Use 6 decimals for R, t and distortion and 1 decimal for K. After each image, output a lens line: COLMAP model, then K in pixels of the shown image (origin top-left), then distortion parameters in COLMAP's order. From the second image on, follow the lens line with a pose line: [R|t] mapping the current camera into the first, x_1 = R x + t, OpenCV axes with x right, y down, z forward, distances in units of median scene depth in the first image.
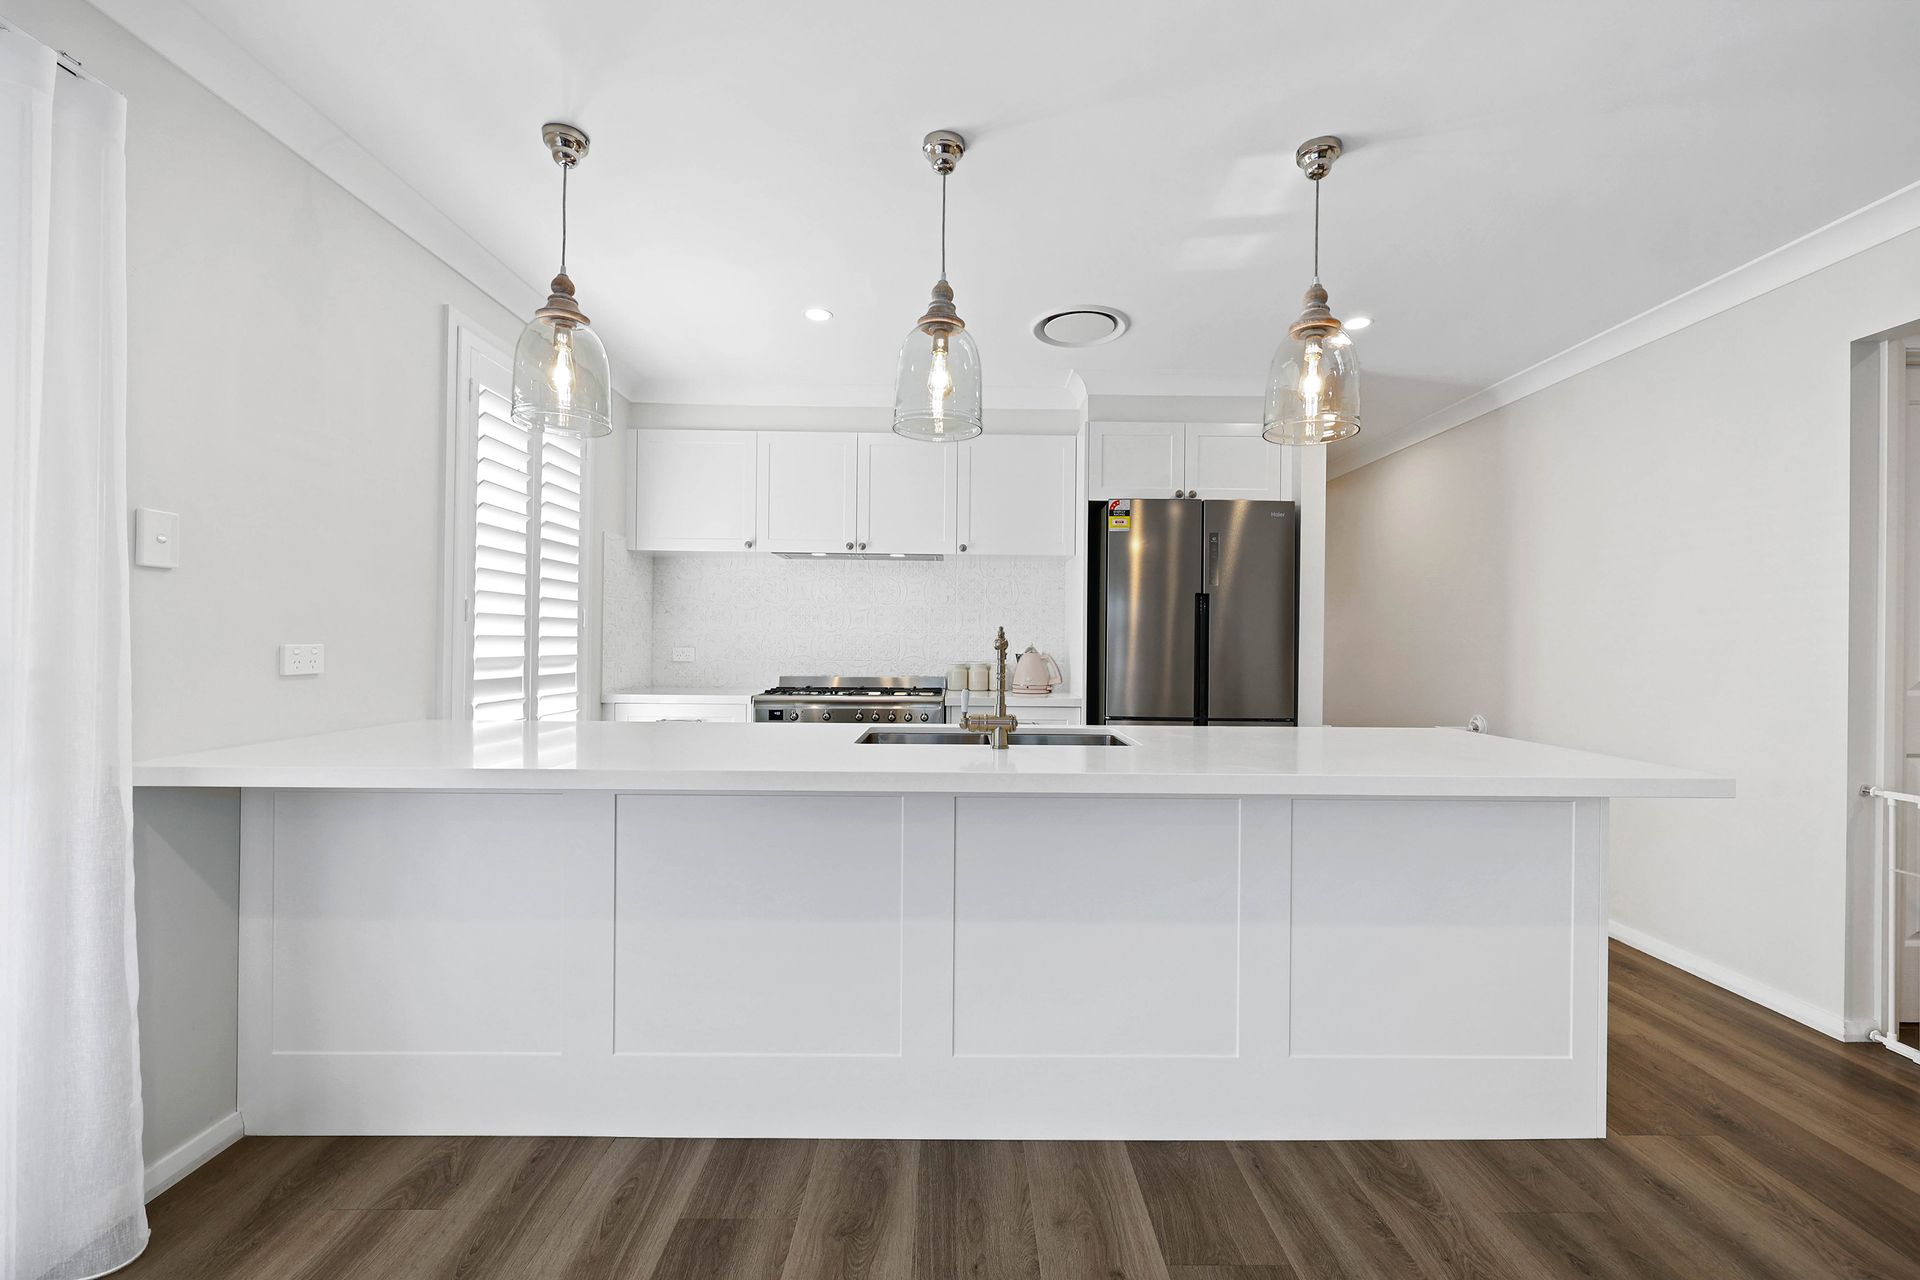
lens RADIAL K [[783.7, 0, 970.0], [0, 783.7, 644.1], [0, 0, 1]] dist [0.000724, -0.000235]
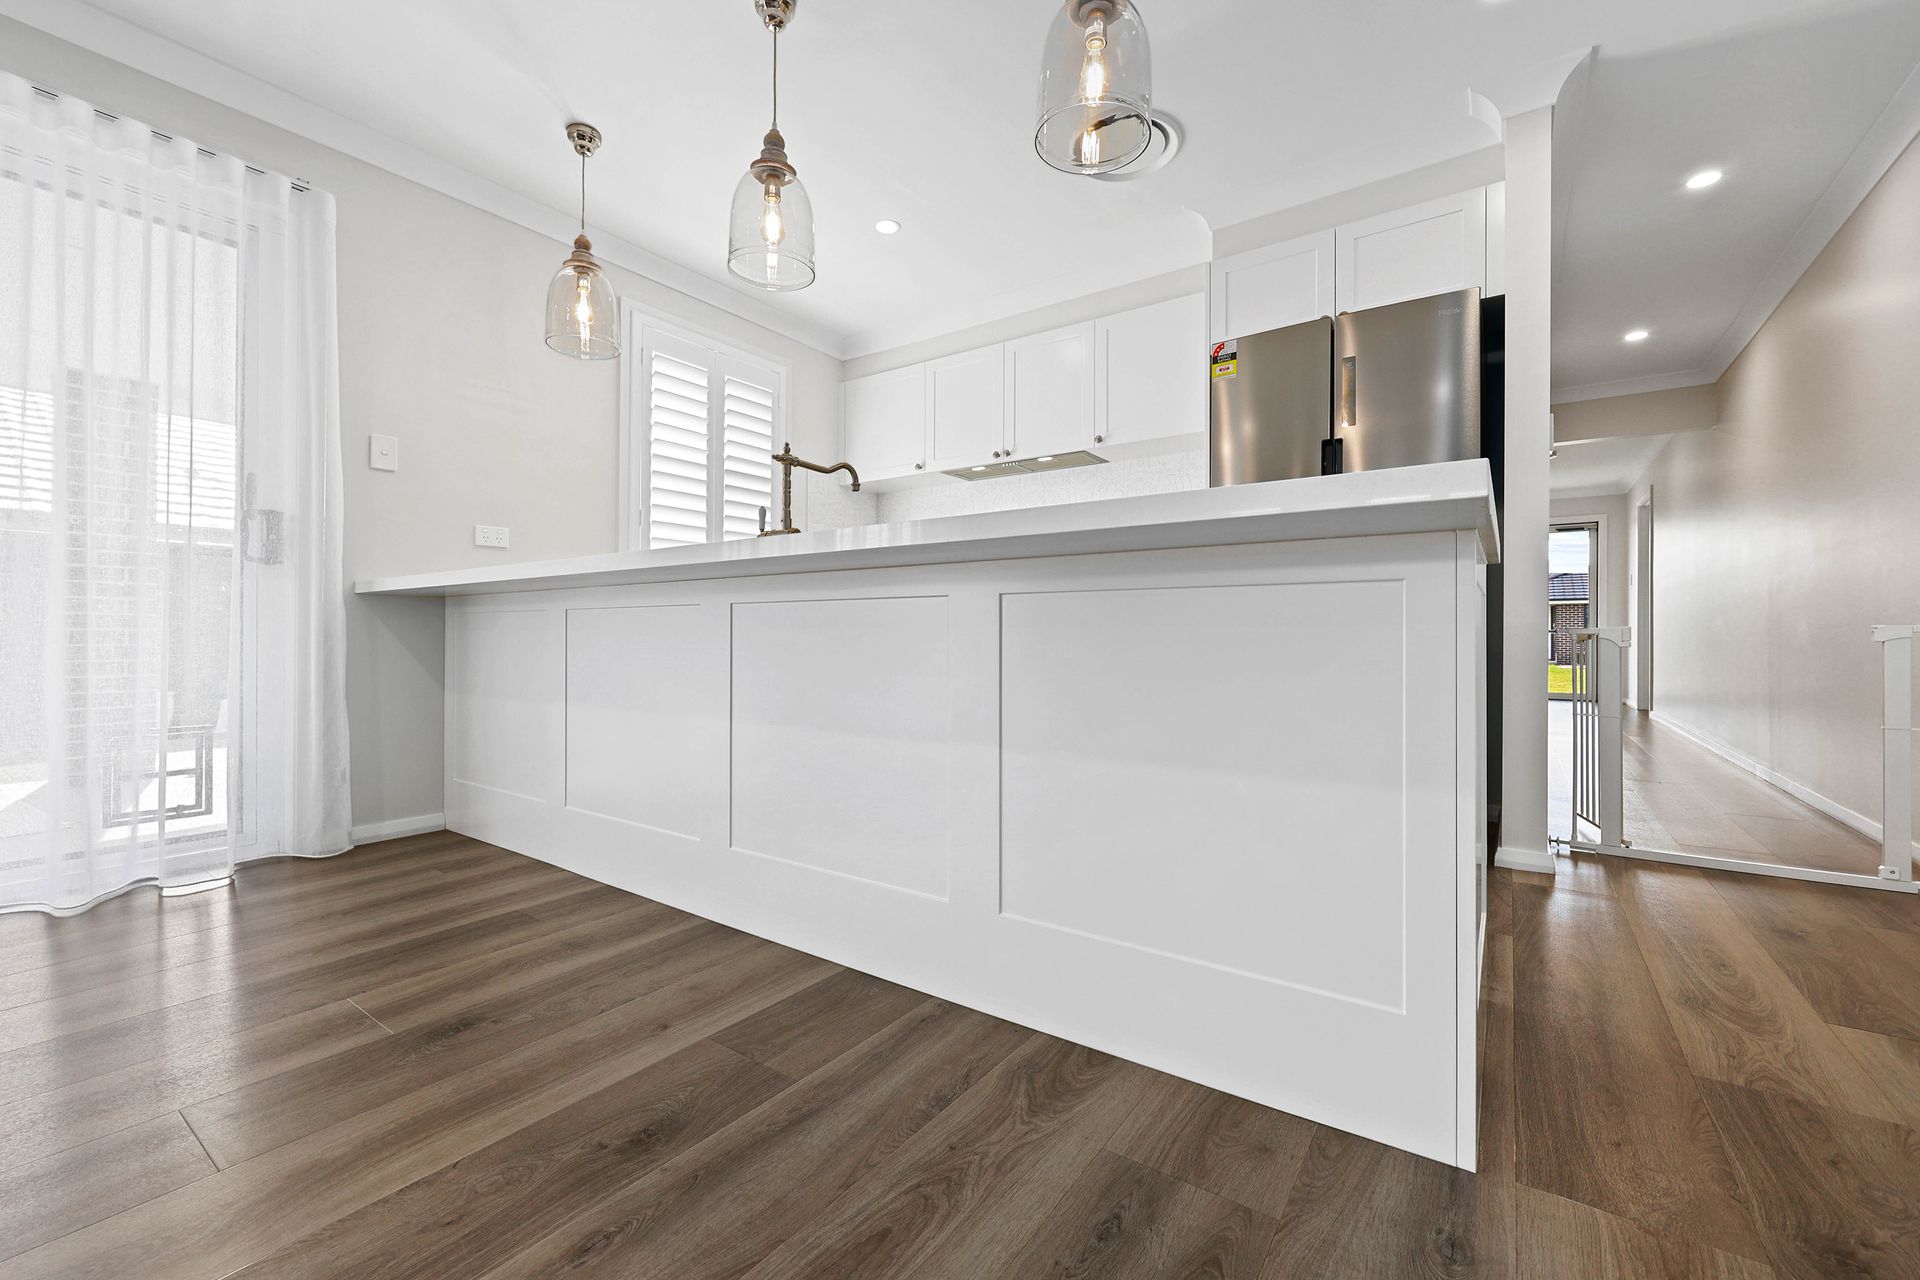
lens RADIAL K [[783.8, 0, 962.1], [0, 783.8, 636.2], [0, 0, 1]] dist [-0.000631, -0.000246]
pose [[0.806399, -0.008615, -0.591309, 0.694150], [0.003761, 0.999948, -0.009439, 0.201962], [0.591360, 0.005388, 0.806390, 0.265117]]
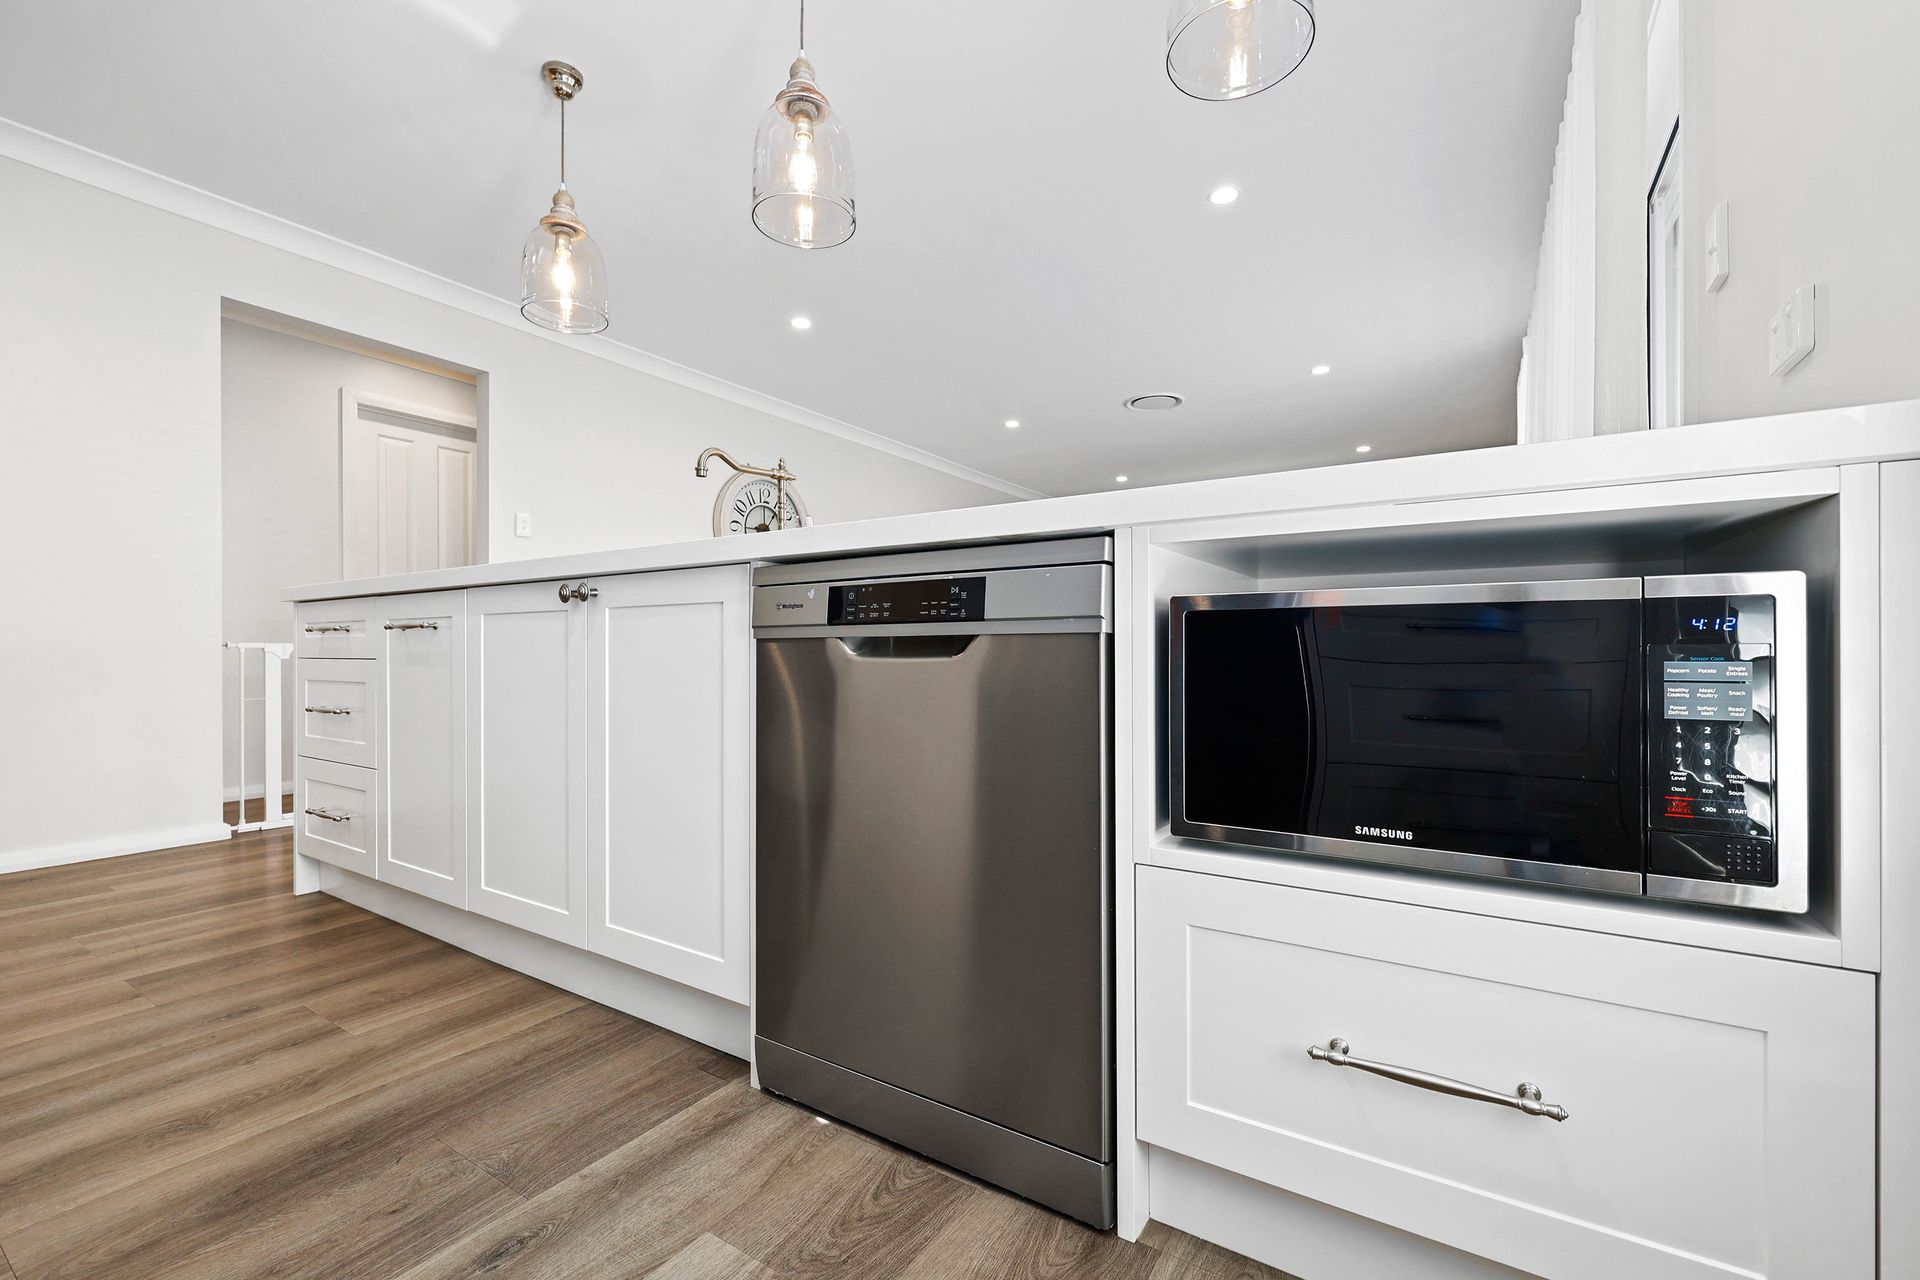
lens RADIAL K [[772.8, 0, 963.9], [0, 772.8, 638.9], [0, 0, 1]] dist [0.000628, -0.000226]
pose [[-0.841775, -0.000470, 0.539829, -0.602146], [-0.006162, 0.999943, -0.008738, 0.186337], [-0.539794, -0.010682, -0.841730, 1.457862]]
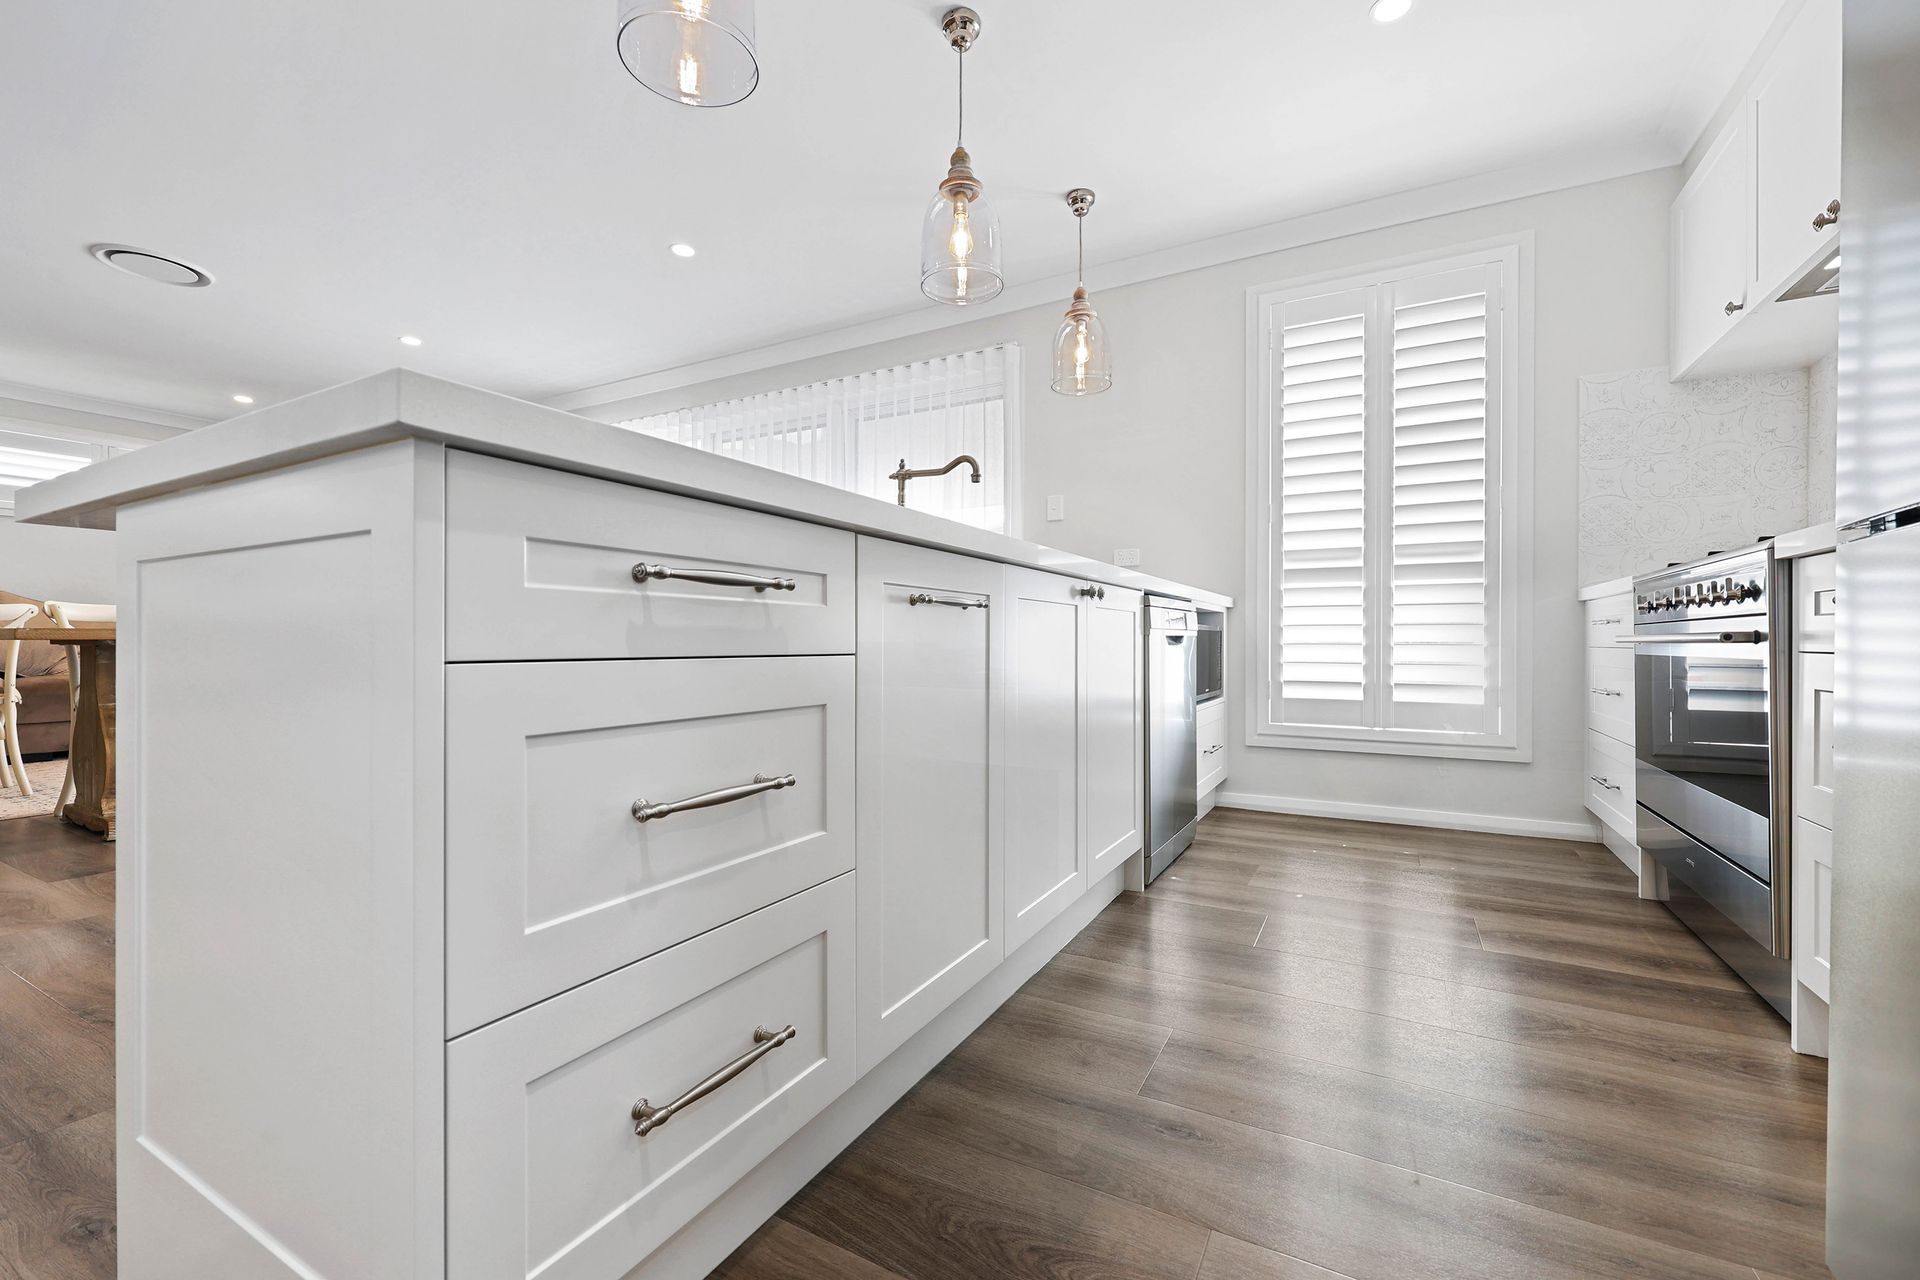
lens RADIAL K [[779.0, 0, 961.1], [0, 779.0, 640.4], [0, 0, 1]] dist [-0.001454, -0.000030]
pose [[-0.497314, -0.010902, -0.867502, 0.784882], [-0.009101, 0.999932, -0.007349, 0.198593], [0.867523, 0.004240, -0.497379, 1.355467]]
